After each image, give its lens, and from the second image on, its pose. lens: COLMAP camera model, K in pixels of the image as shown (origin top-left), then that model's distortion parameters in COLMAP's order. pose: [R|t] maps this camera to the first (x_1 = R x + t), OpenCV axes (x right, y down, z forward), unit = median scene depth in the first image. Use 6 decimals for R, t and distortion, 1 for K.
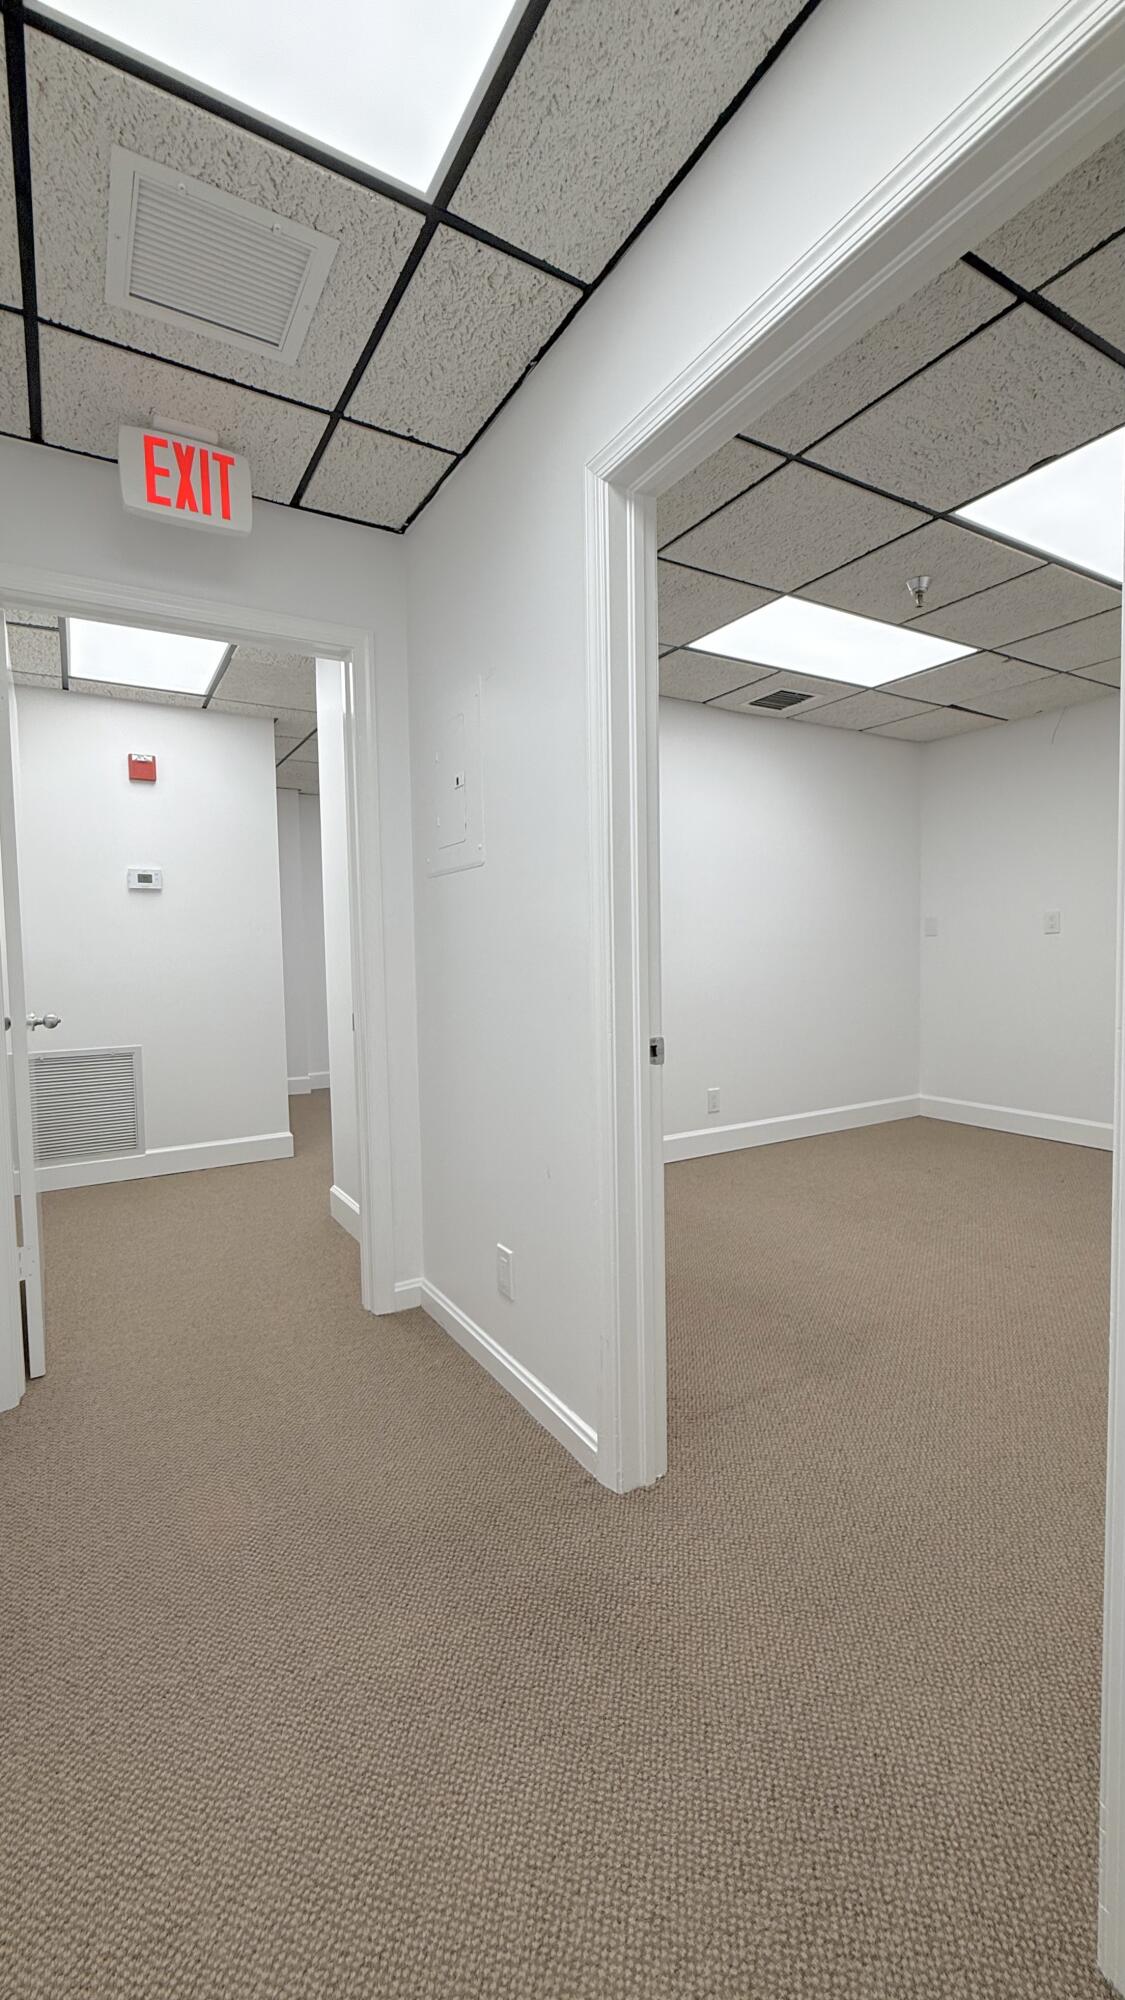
lens RADIAL K [[814.0, 0, 565.5], [0, 814.0, 991.6], [0, 0, 1]] dist [0.001295, 0.000167]
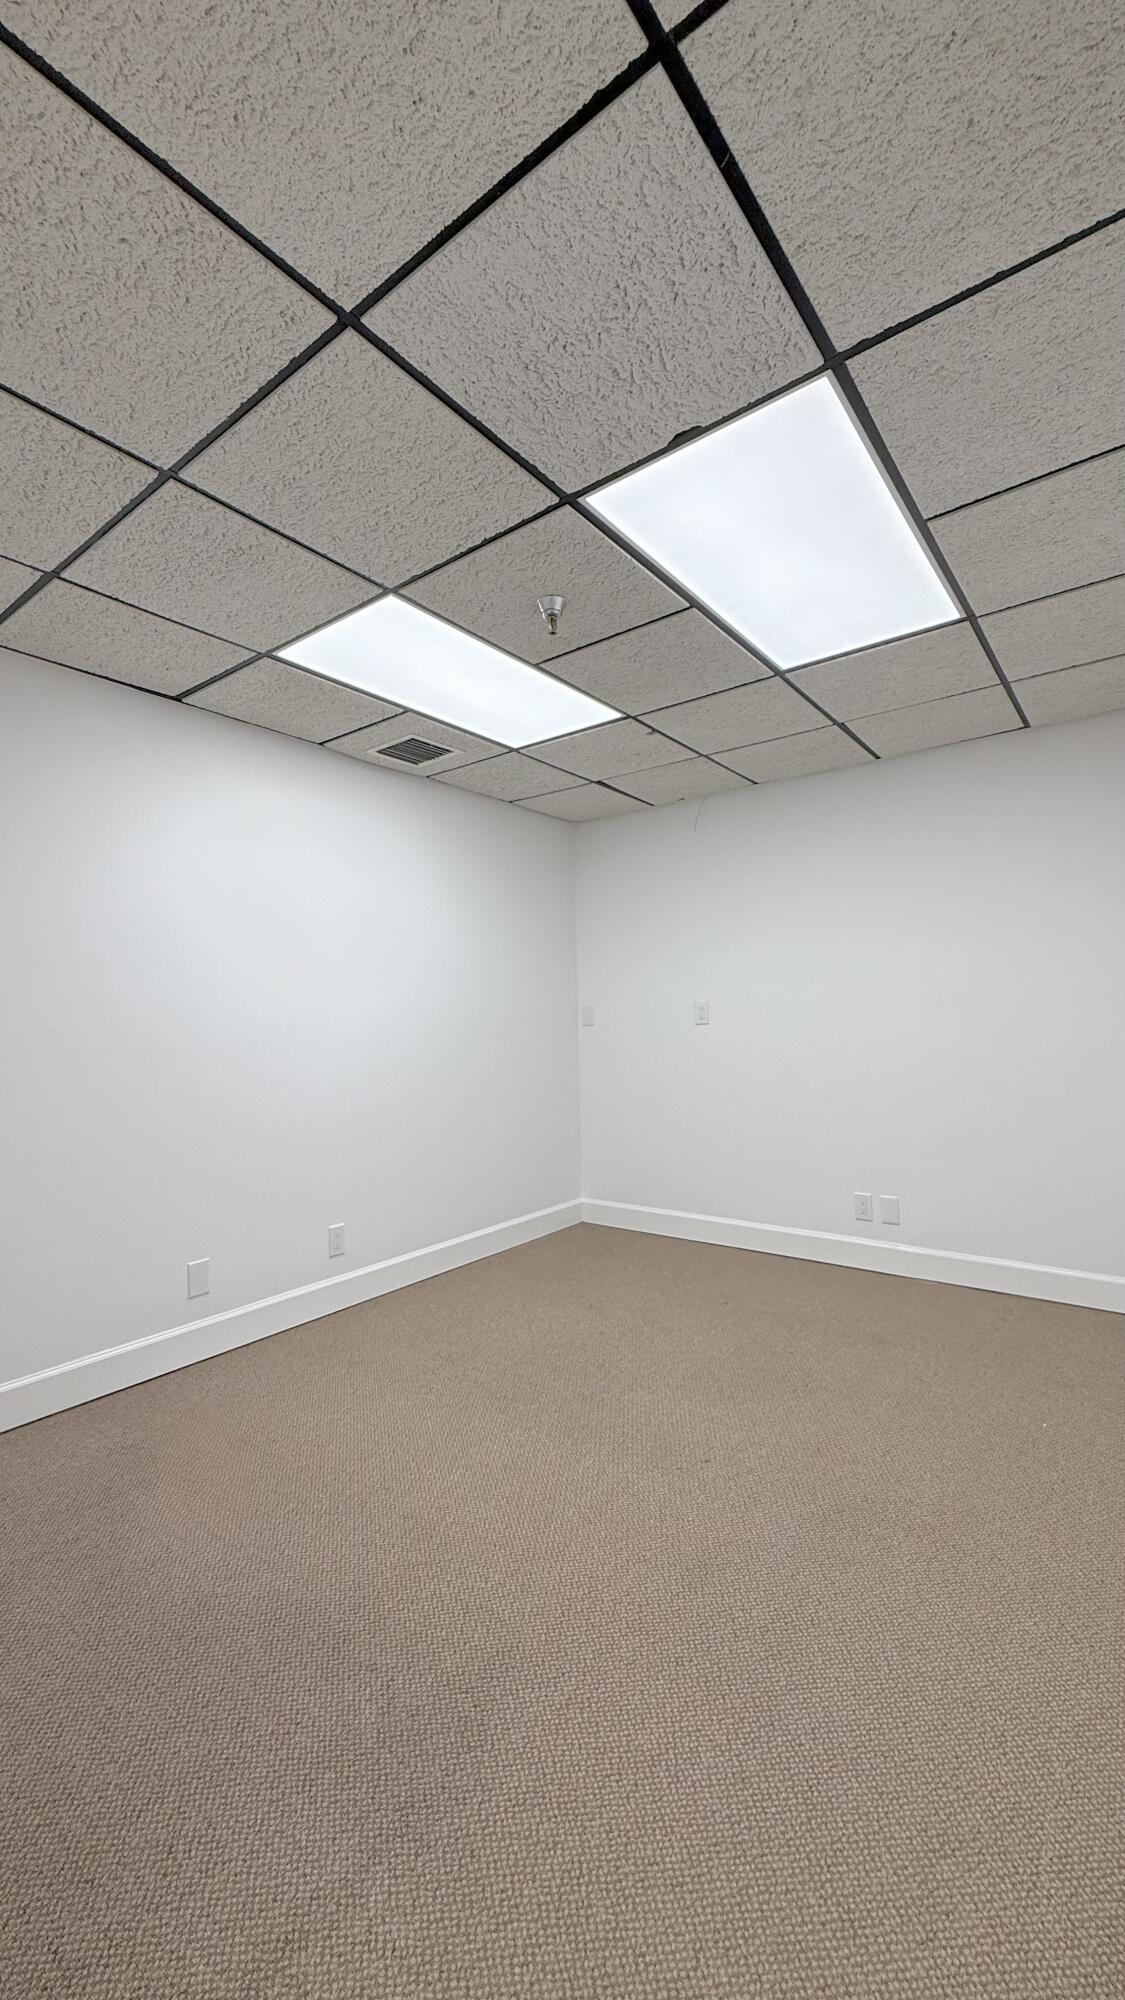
lens RADIAL K [[808.1, 0, 563.8], [0, 808.1, 995.5], [0, 0, 1]] dist [-0.000387, -0.000528]
pose [[0.928803, 0.009429, 0.370455, 0.110702], [0.024361, 0.995960, -0.086430, -0.032984], [-0.369773, 0.089301, 0.924821, 0.210405]]
